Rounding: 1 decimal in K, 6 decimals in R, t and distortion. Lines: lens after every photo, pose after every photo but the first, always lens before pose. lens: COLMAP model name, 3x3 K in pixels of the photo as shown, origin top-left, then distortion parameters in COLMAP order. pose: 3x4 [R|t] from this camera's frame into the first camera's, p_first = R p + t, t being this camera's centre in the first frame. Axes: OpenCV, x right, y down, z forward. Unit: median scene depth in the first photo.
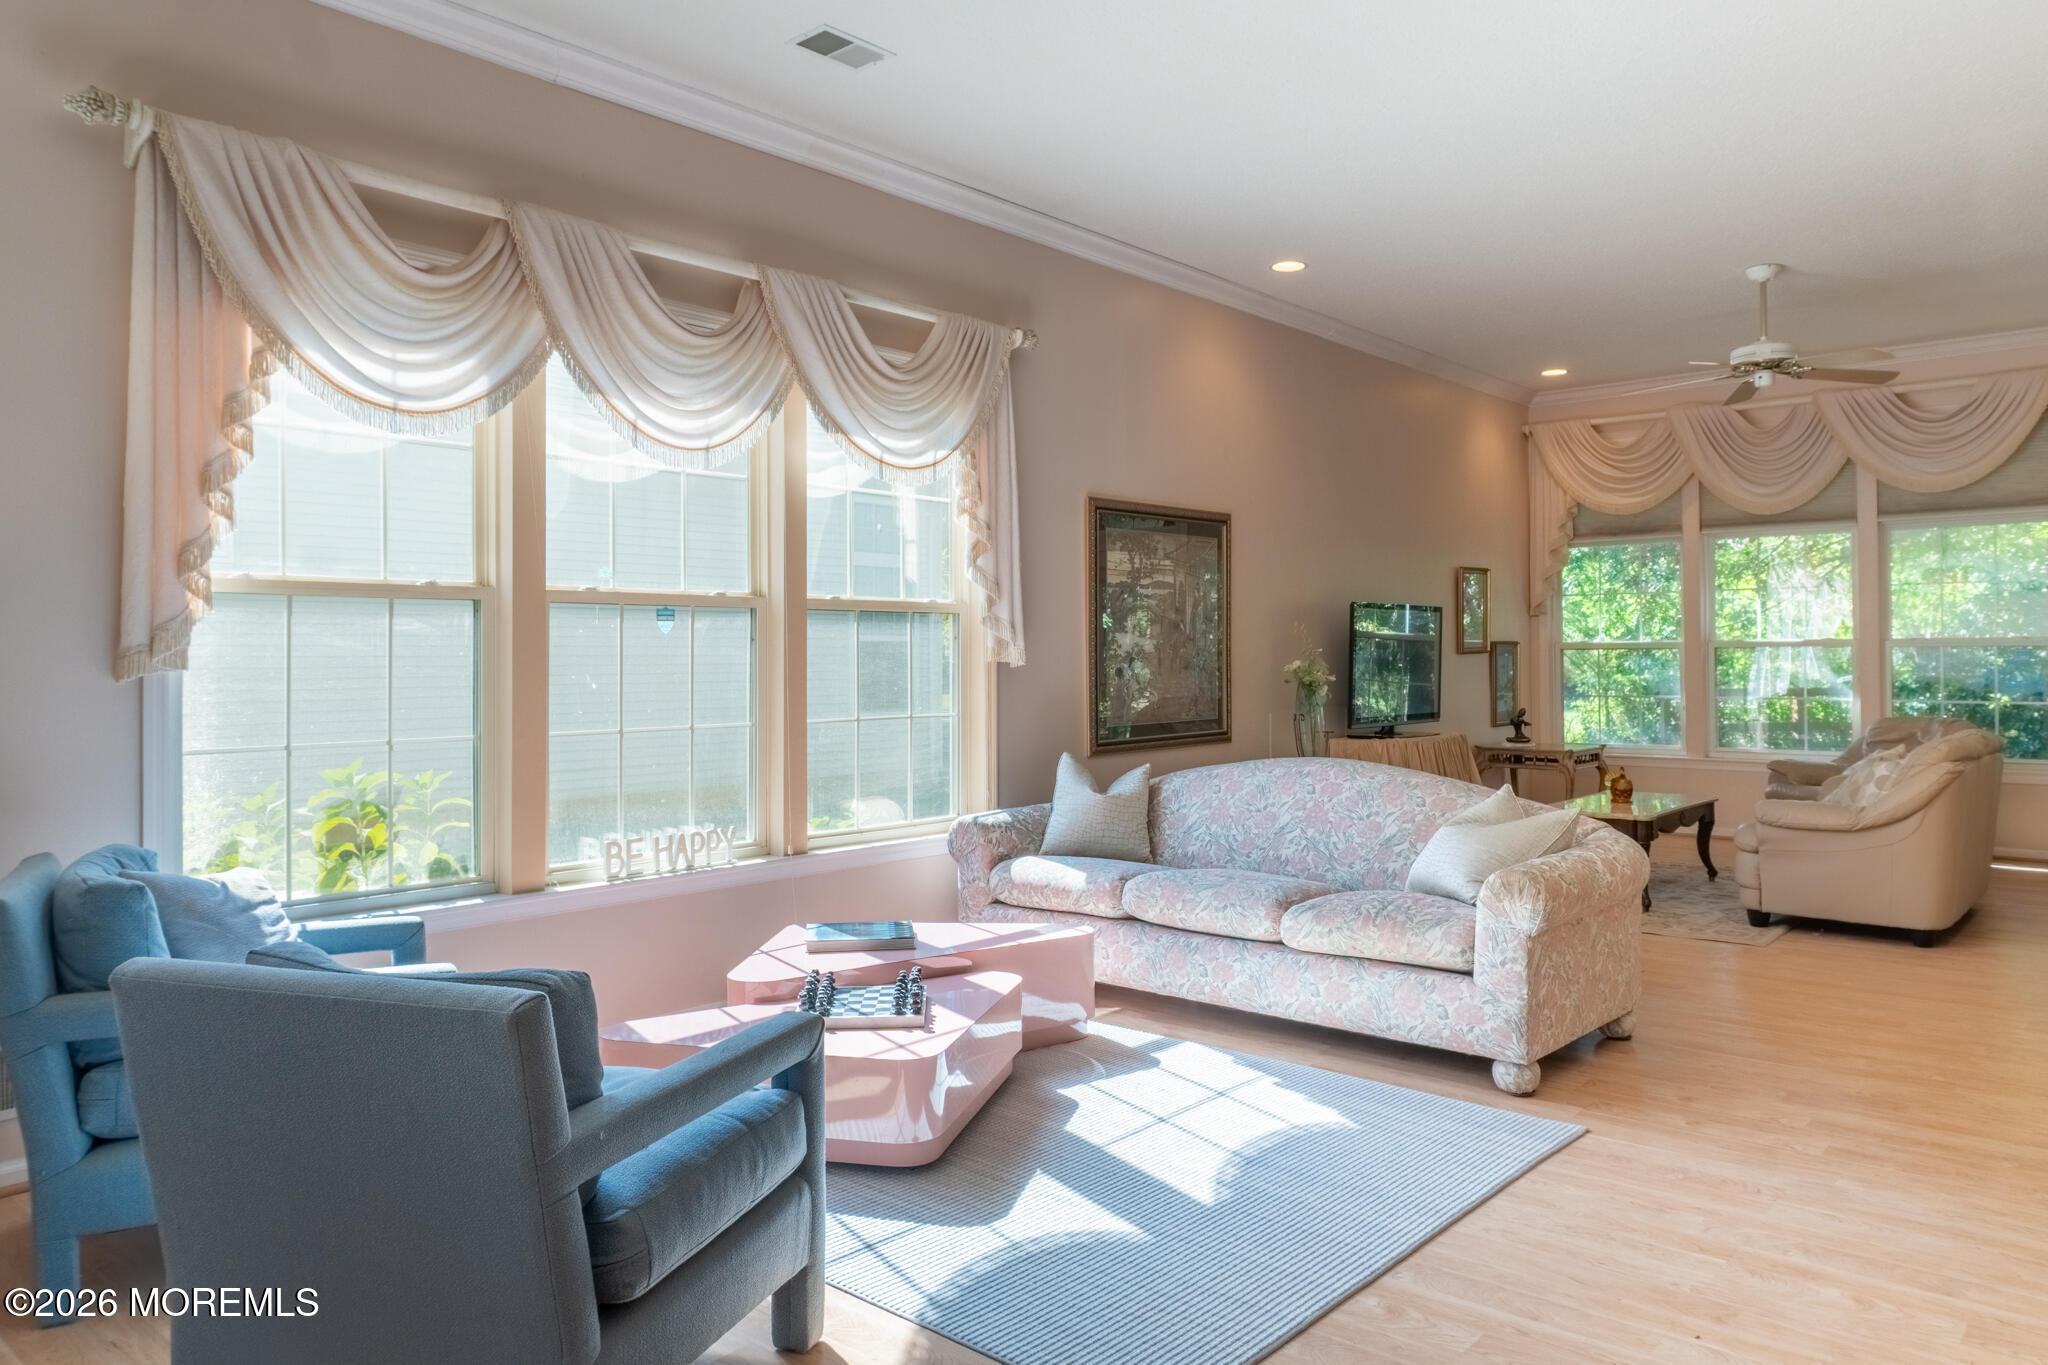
lens RADIAL K [[1404.0, 0, 1013.9], [0, 1404.0, 659.7], [0, 0, 1]] dist [-0.014487, -0.003390]
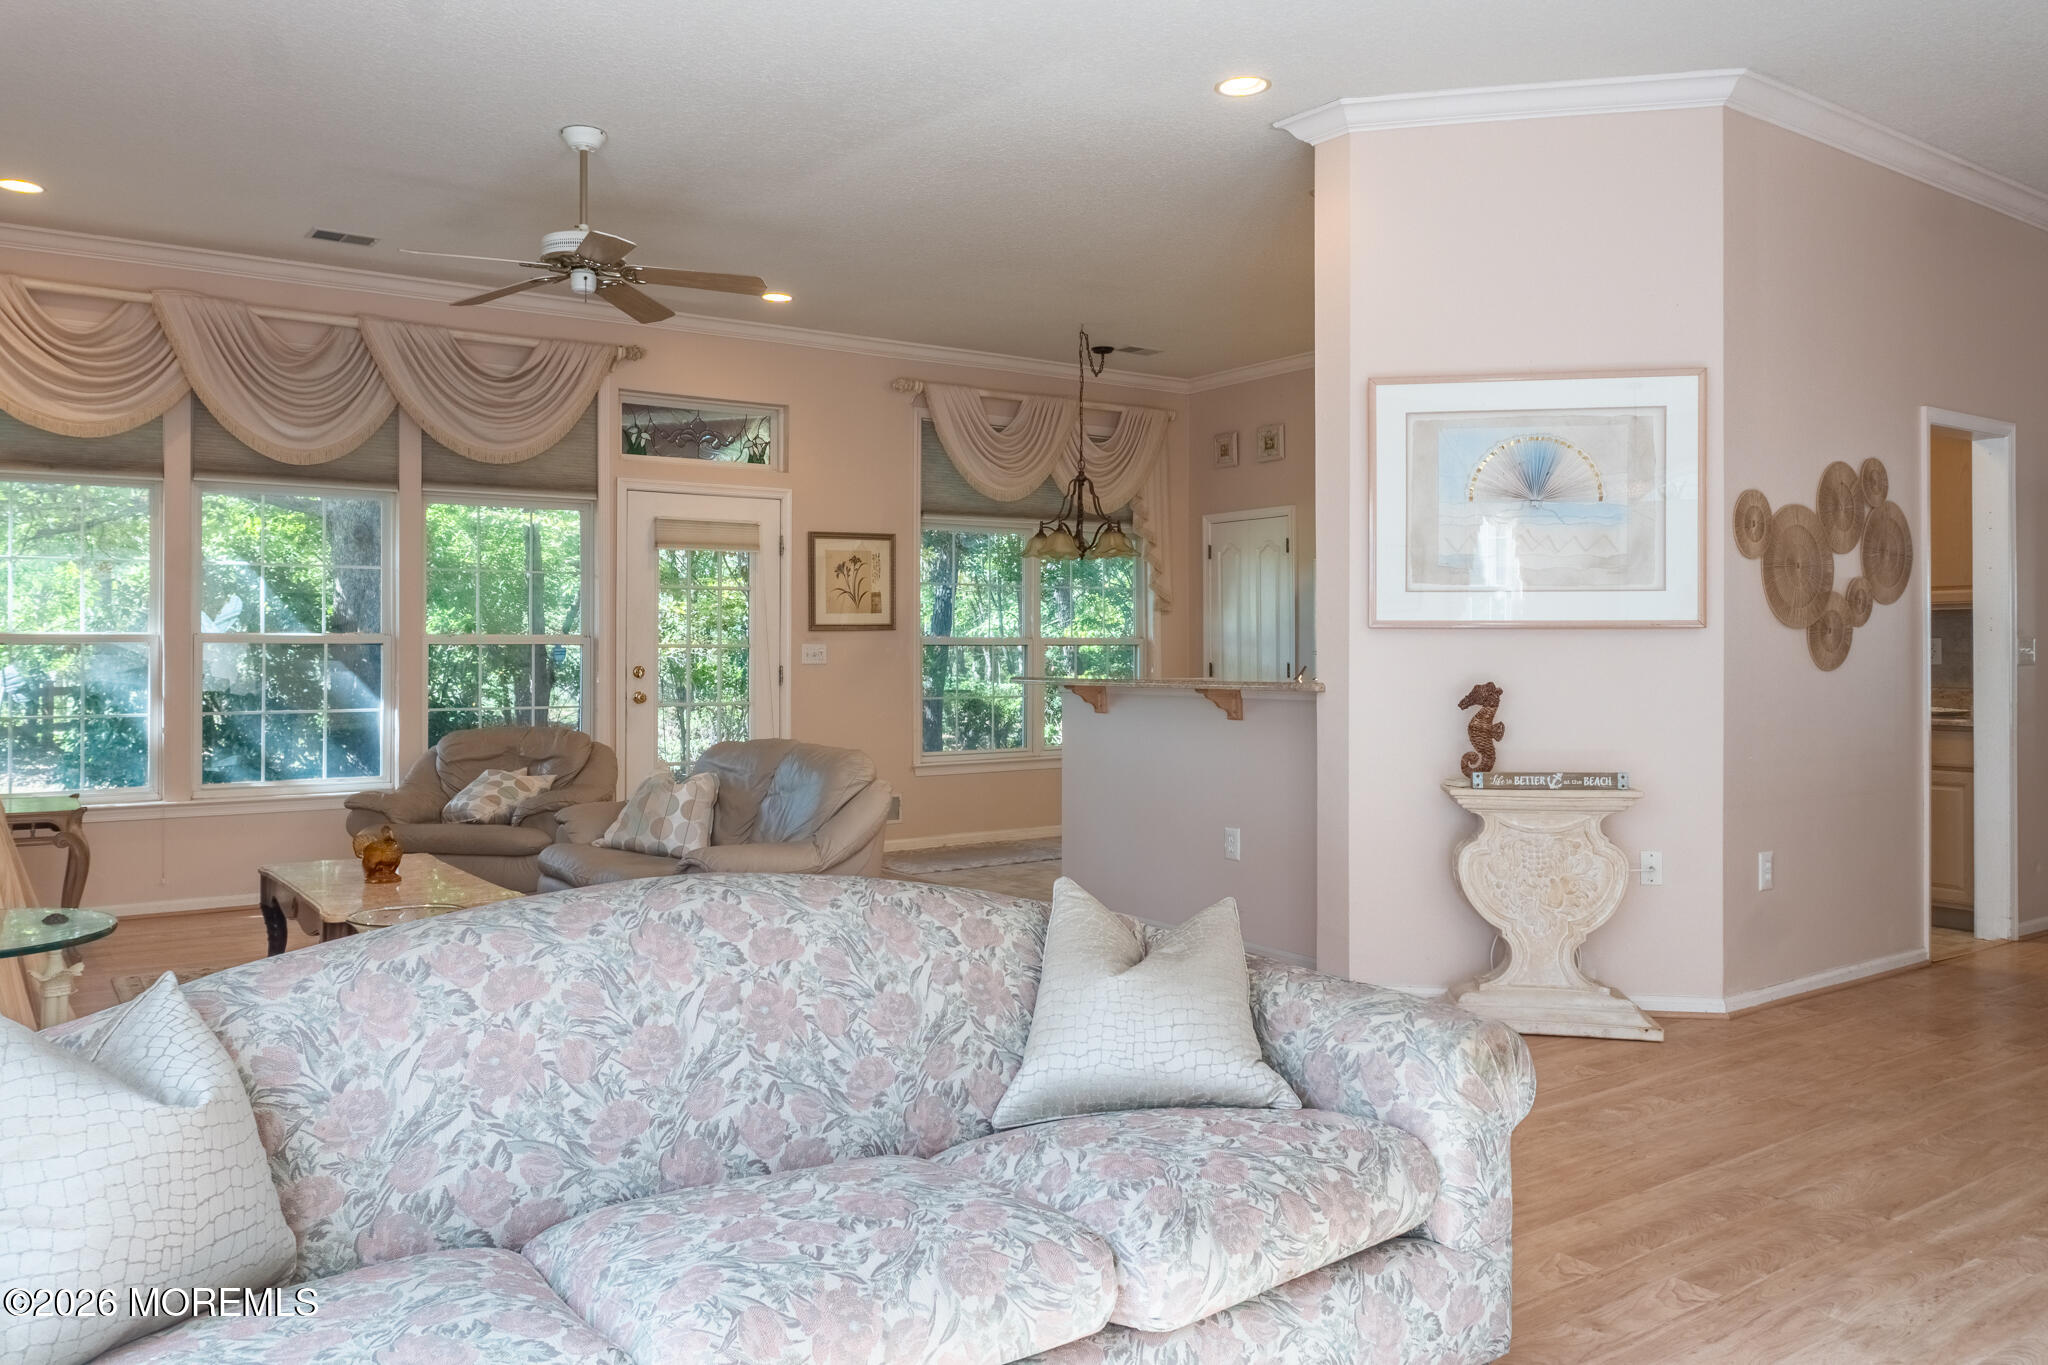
lens RADIAL K [[1463.6, 0, 976.5], [0, 1463.6, 643.2], [0, 0, 1]] dist [-0.007442, 0.004268]
pose [[0.249045, 0.010918, 0.968430, -0.123589], [0.001627, 0.999930, -0.011692, 0.000211], [-0.968491, 0.004487, 0.249010, 0.465663]]
